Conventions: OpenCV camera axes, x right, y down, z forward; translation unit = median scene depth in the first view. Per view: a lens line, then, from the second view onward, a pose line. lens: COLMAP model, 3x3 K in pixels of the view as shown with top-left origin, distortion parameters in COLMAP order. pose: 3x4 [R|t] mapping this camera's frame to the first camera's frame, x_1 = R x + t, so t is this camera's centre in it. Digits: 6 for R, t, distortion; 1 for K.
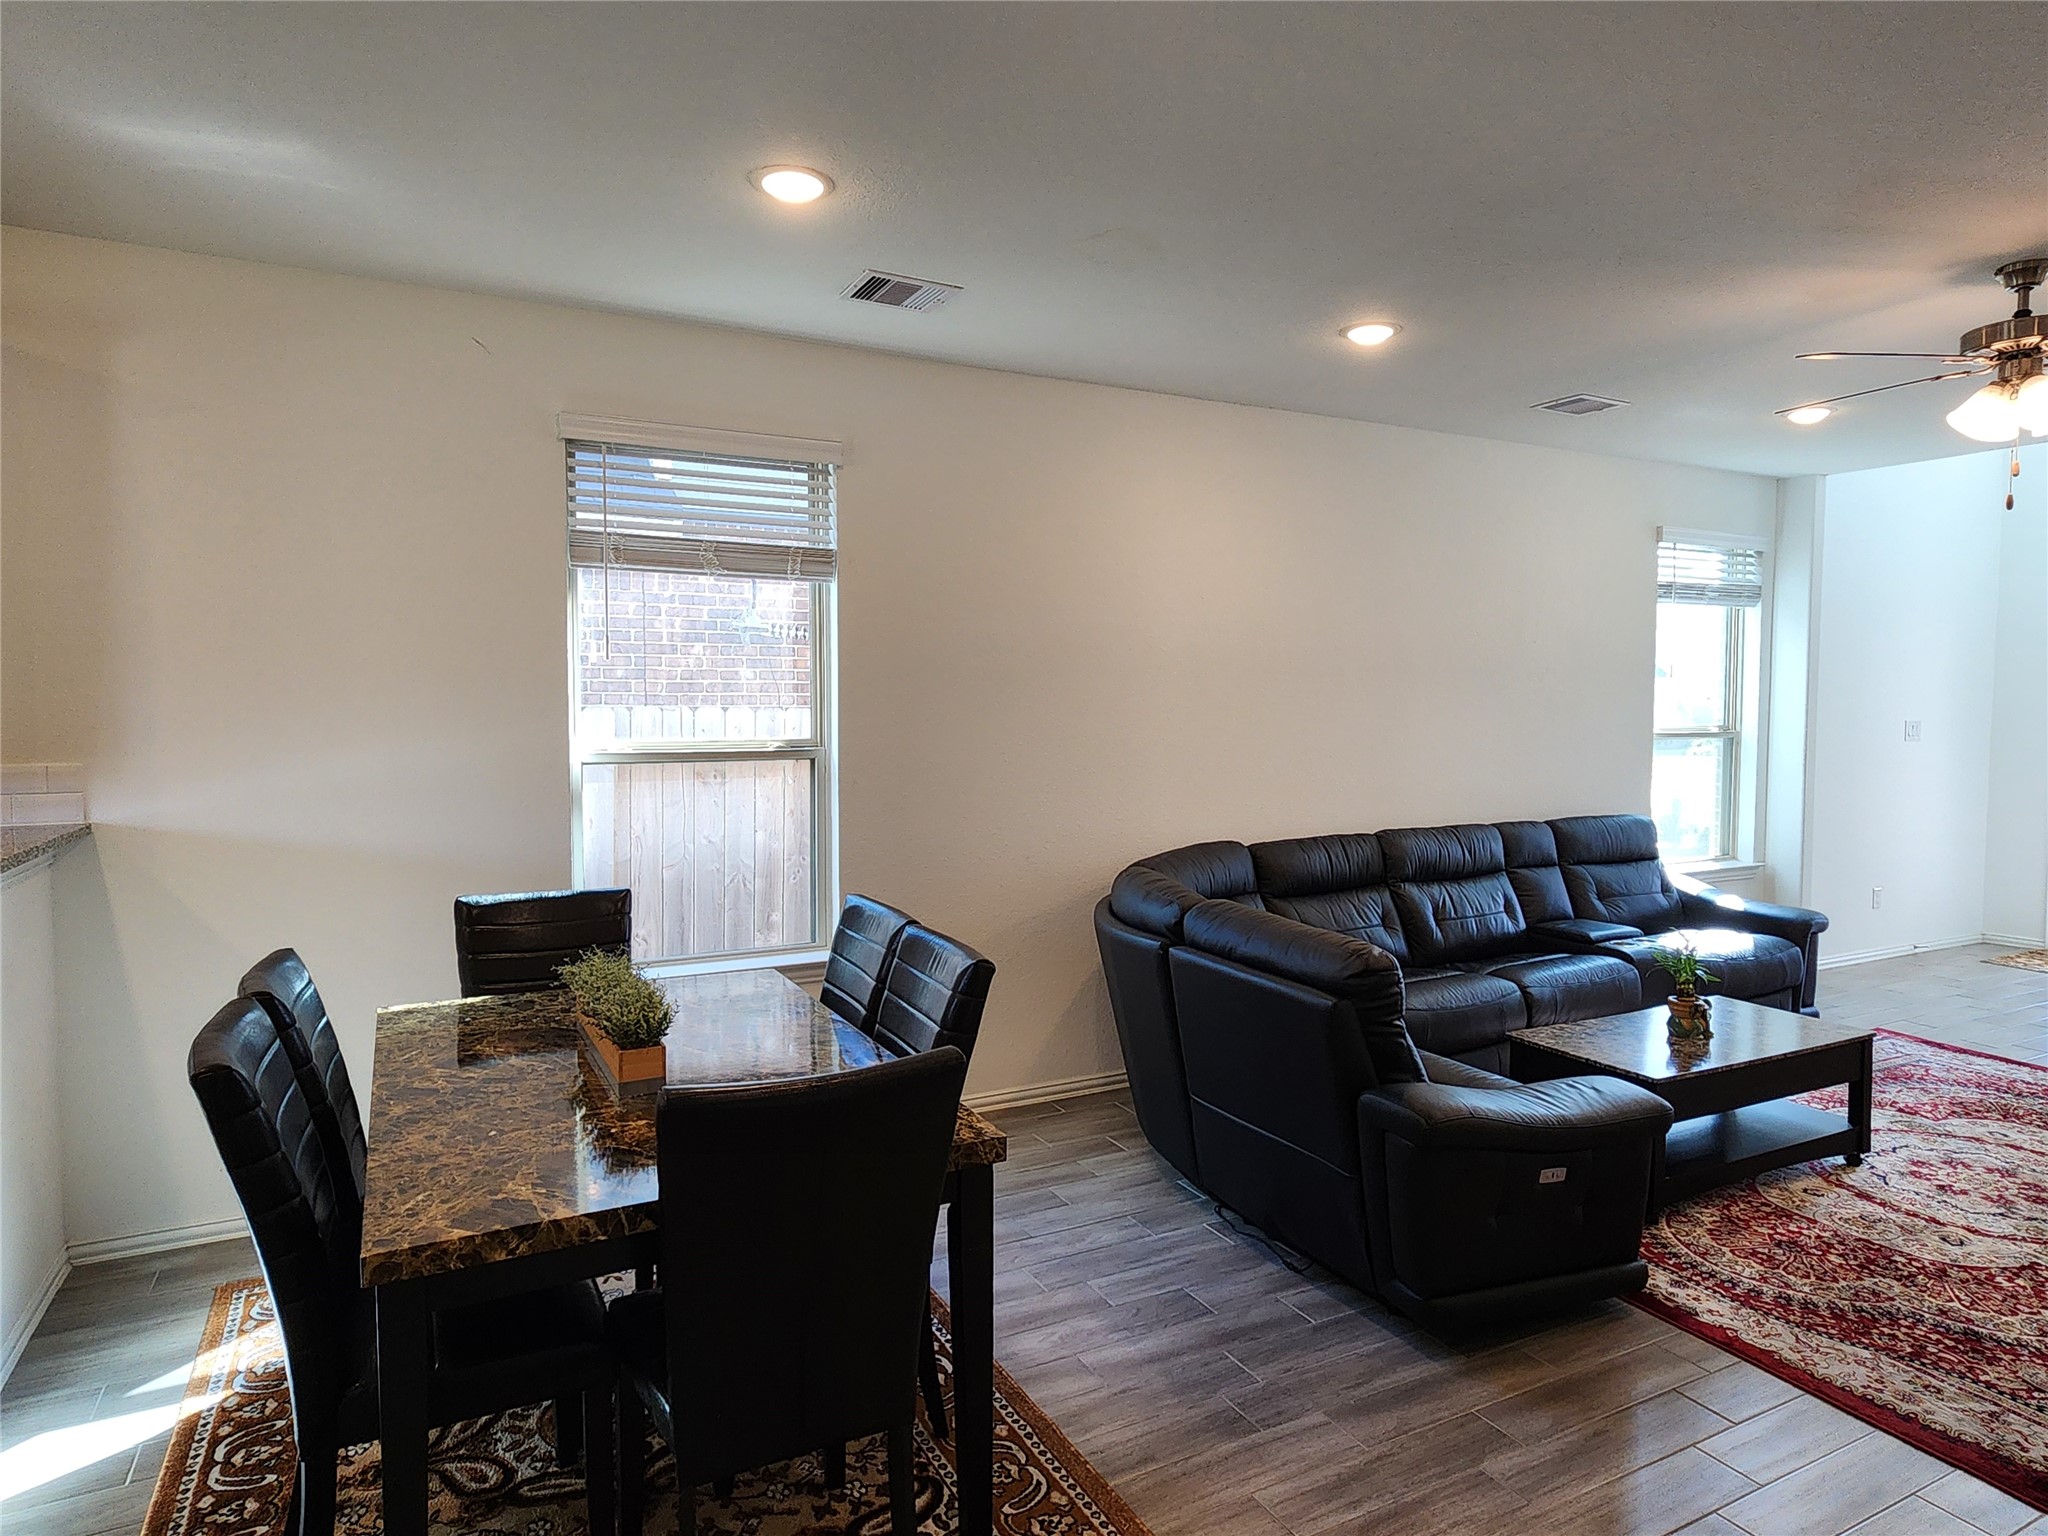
lens RADIAL K [[1199.3, 0, 1022.9], [0, 1199.3, 771.9], [0, 0, 1]] dist [-0.001659, -0.000427]
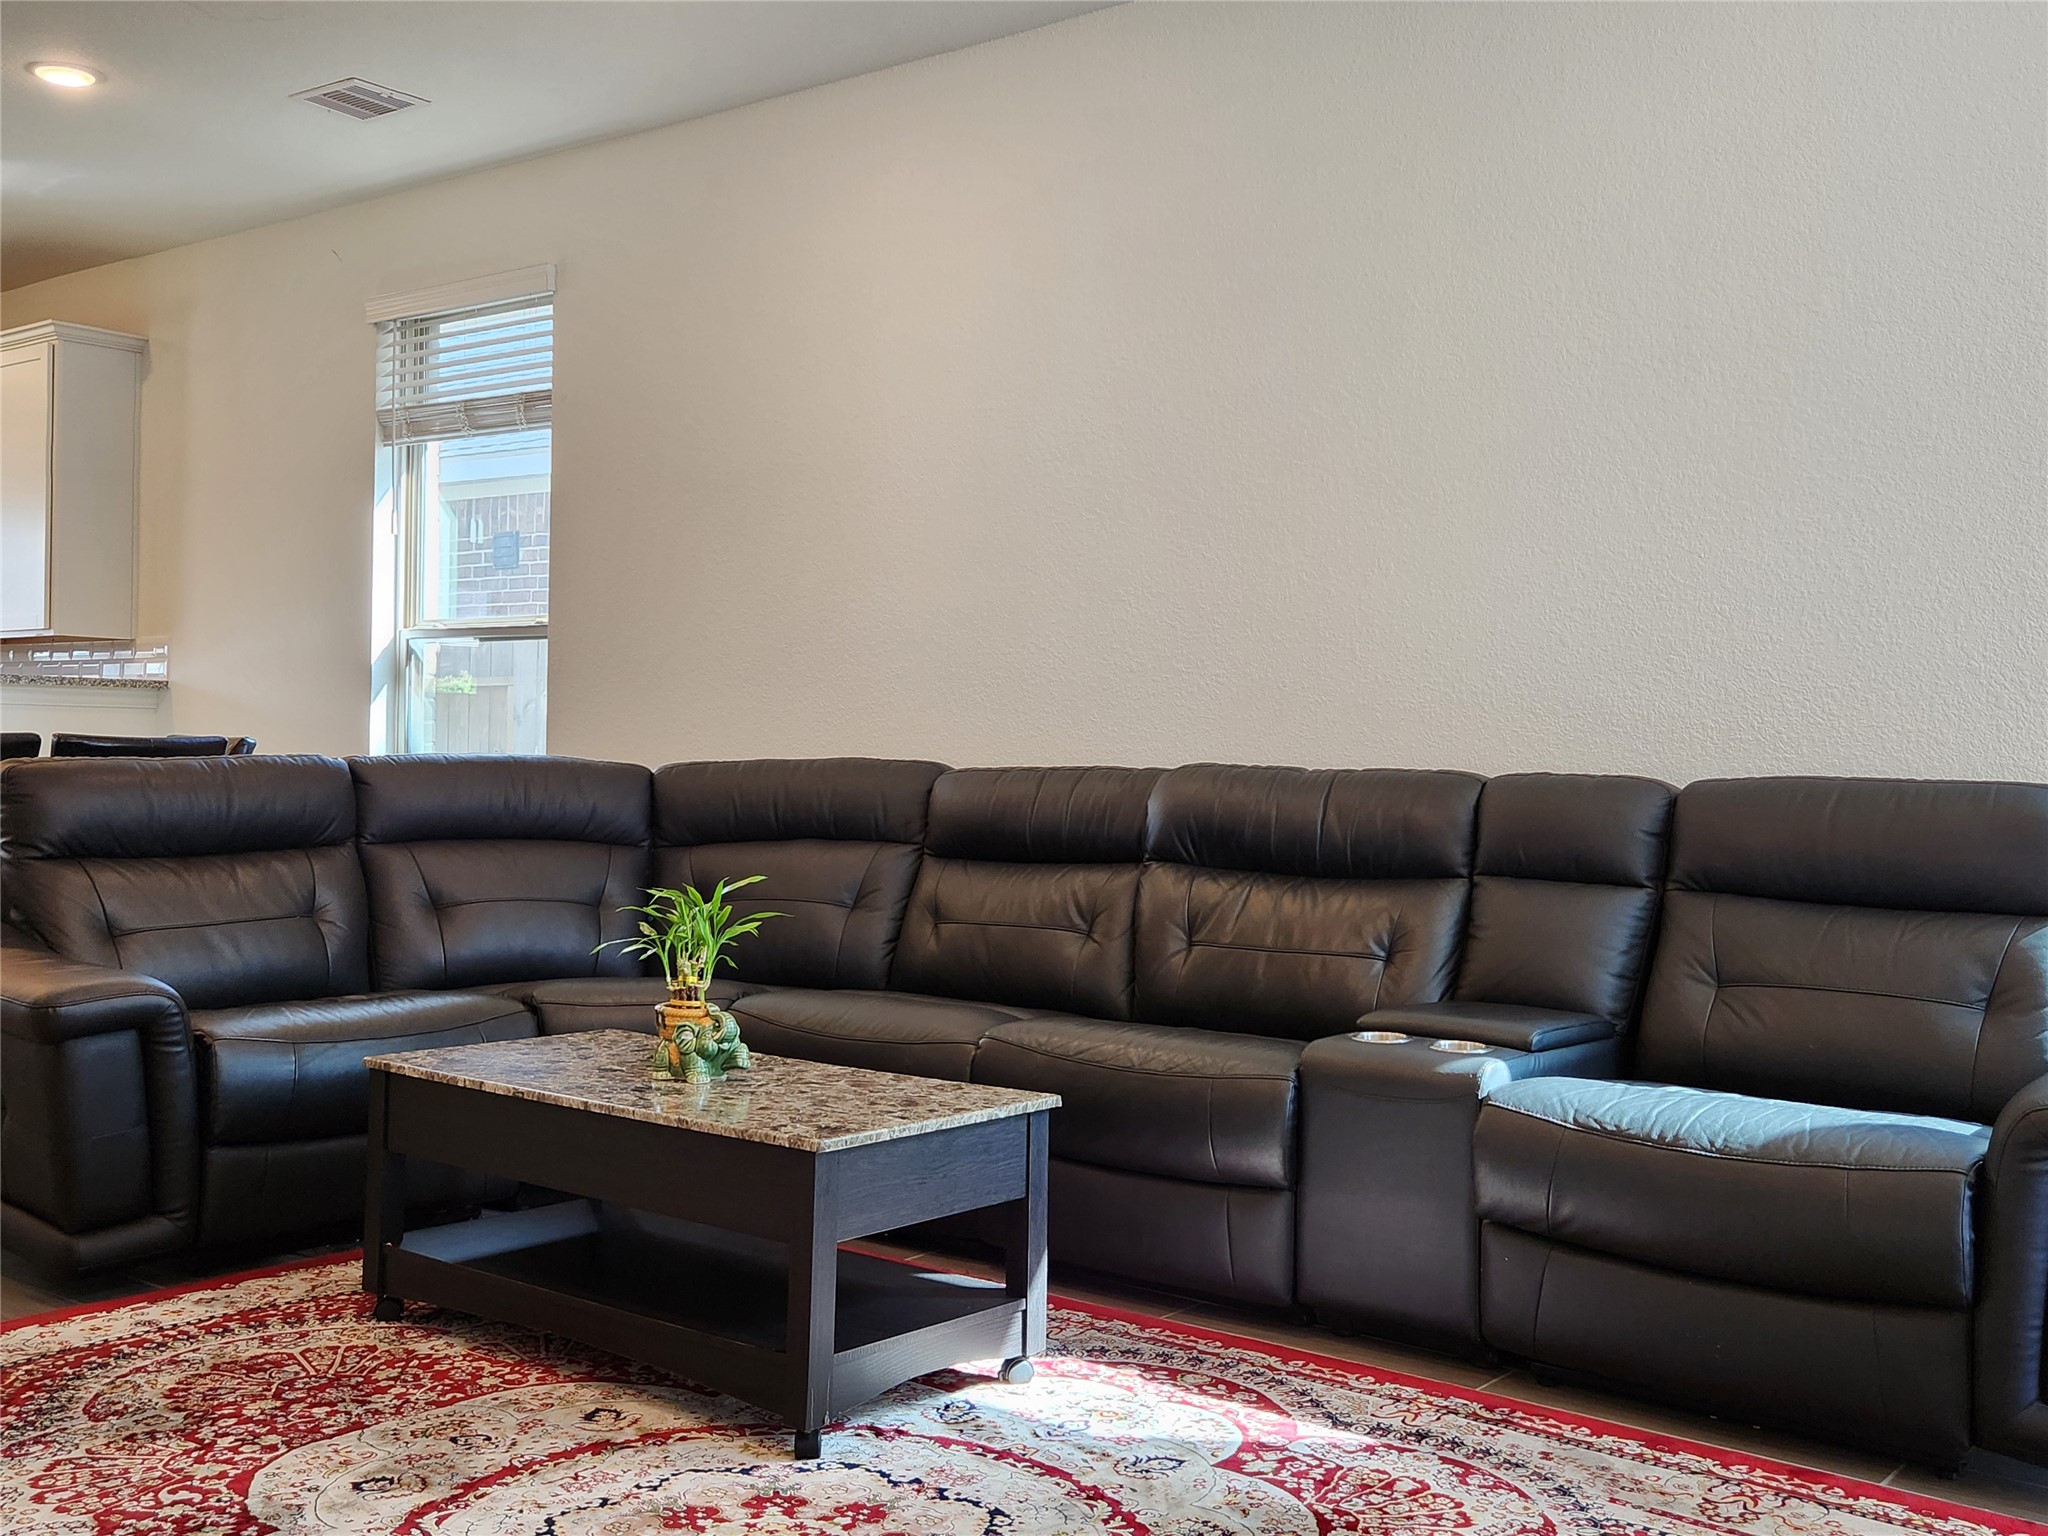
lens RADIAL K [[2048.8, 0, 1020.7], [0, 2048.8, 797.0], [0, 0, 1]] dist [0.107502, -0.147792]
pose [[0.416516, 0.022503, -0.908850, 1.341365], [-0.069443, 0.997560, -0.007126, 0.098093], [0.906472, 0.066081, 0.417062, 0.693344]]
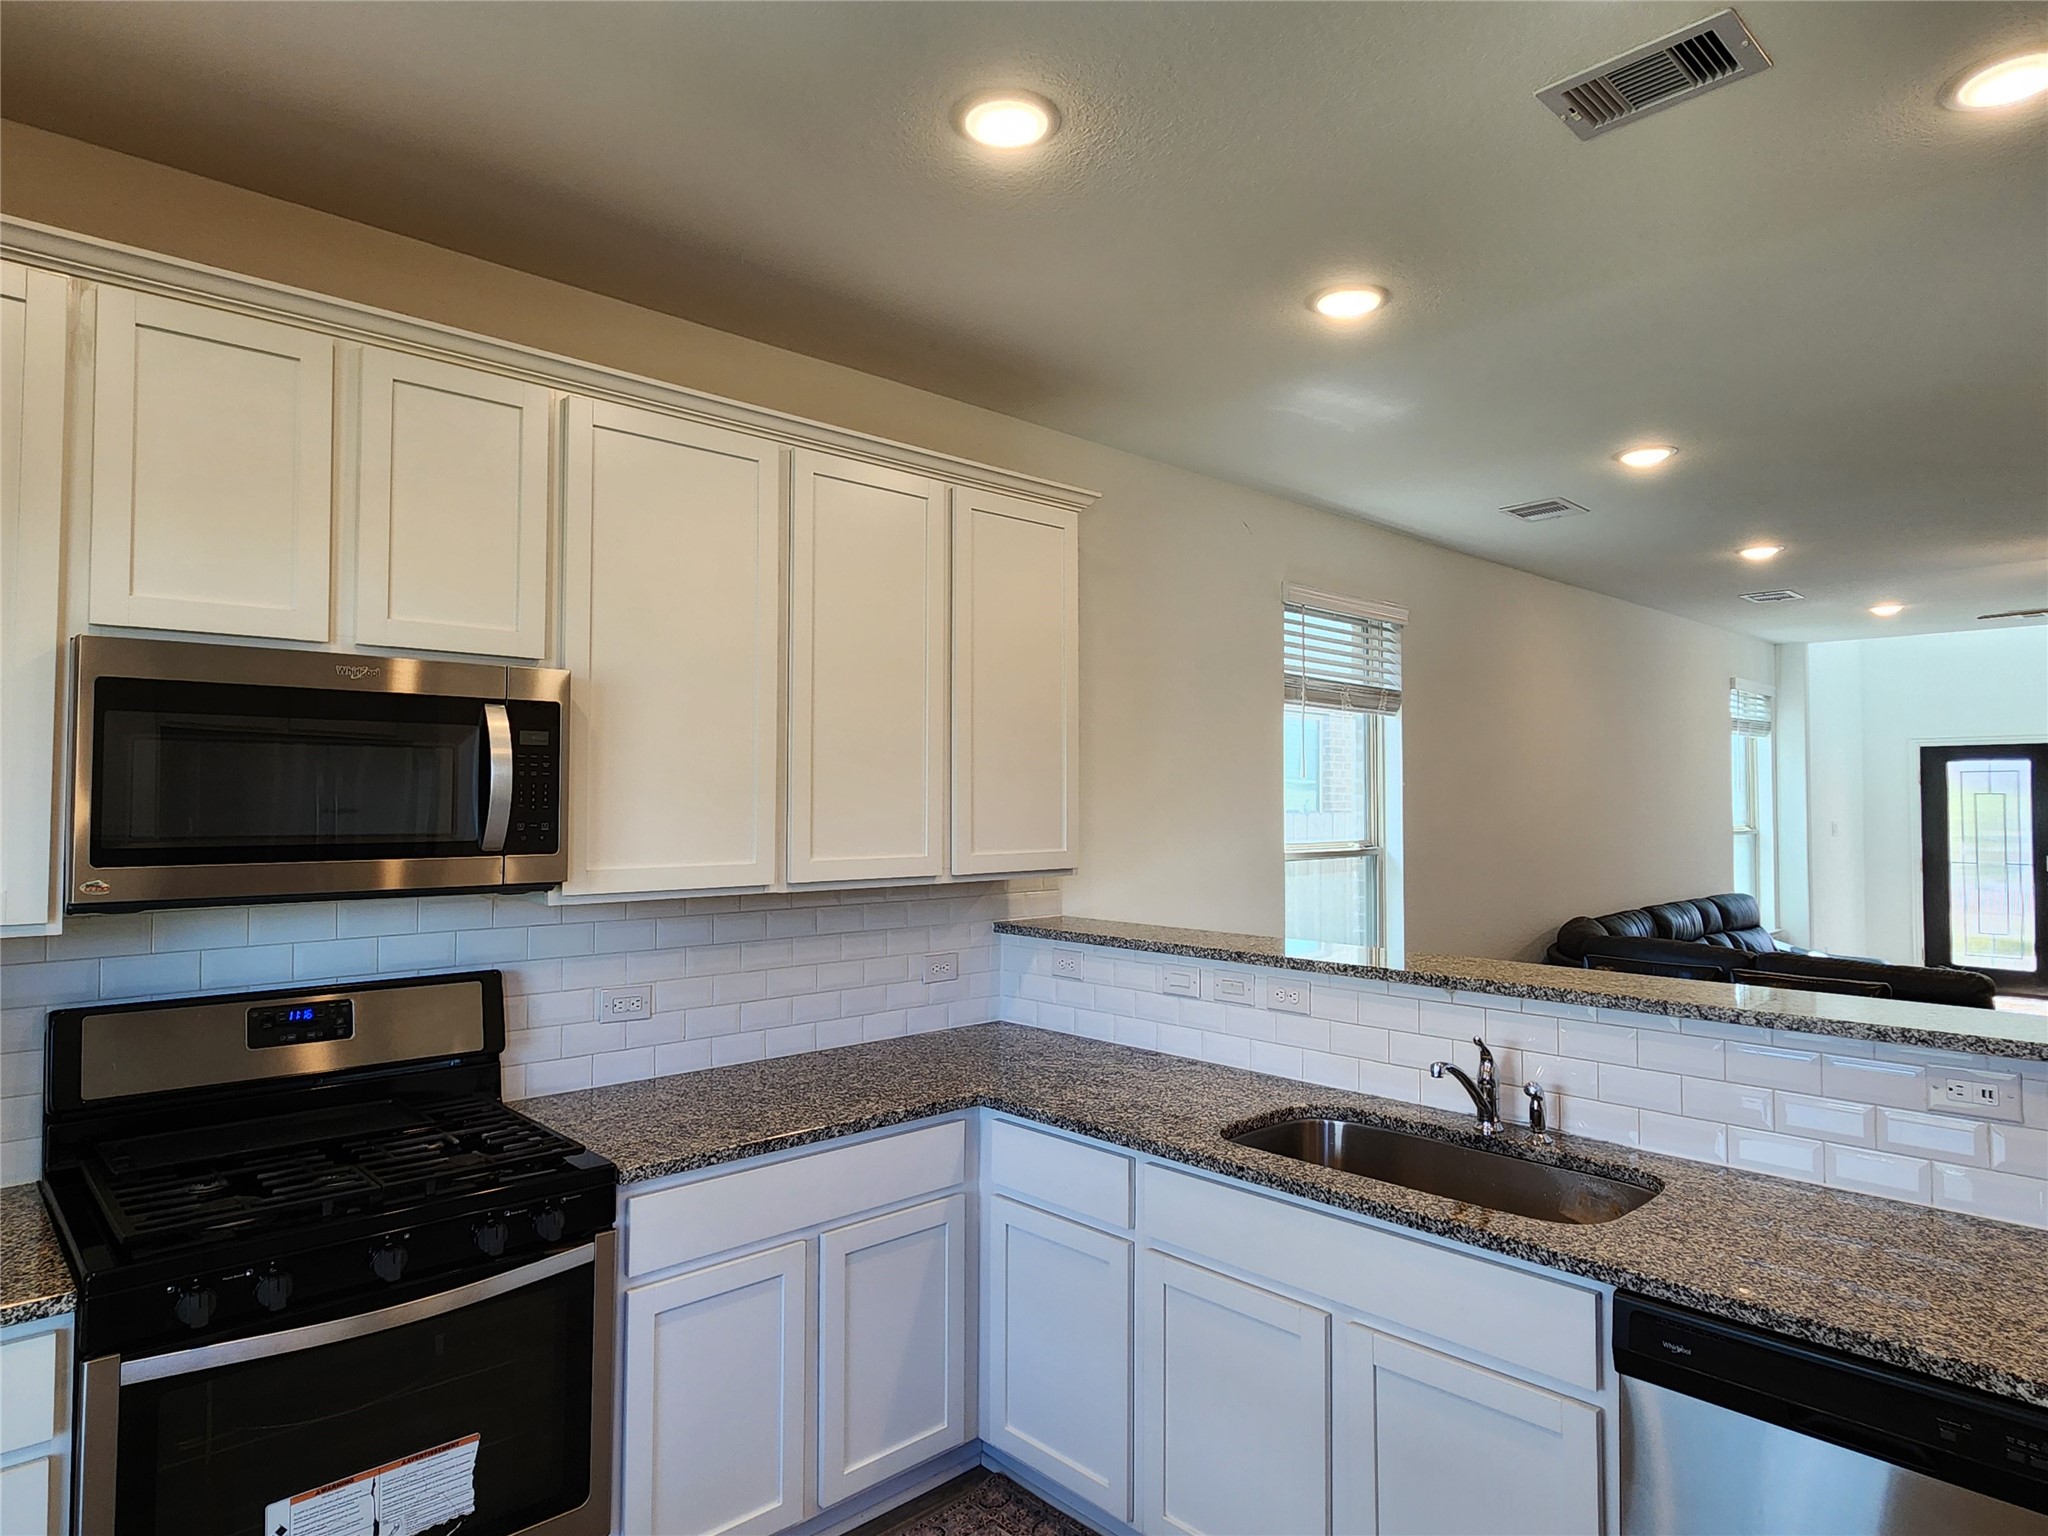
lens RADIAL K [[1202.0, 0, 1024.0], [0, 1202.0, 768.0], [0, 0, 1]] dist [0.000243, -0.001465]
pose [[0.963256, 0.008253, 0.268459, -0.885702], [0.015236, 0.996239, -0.085298, -0.000599], [-0.268153, 0.086254, 0.959507, -0.110431]]
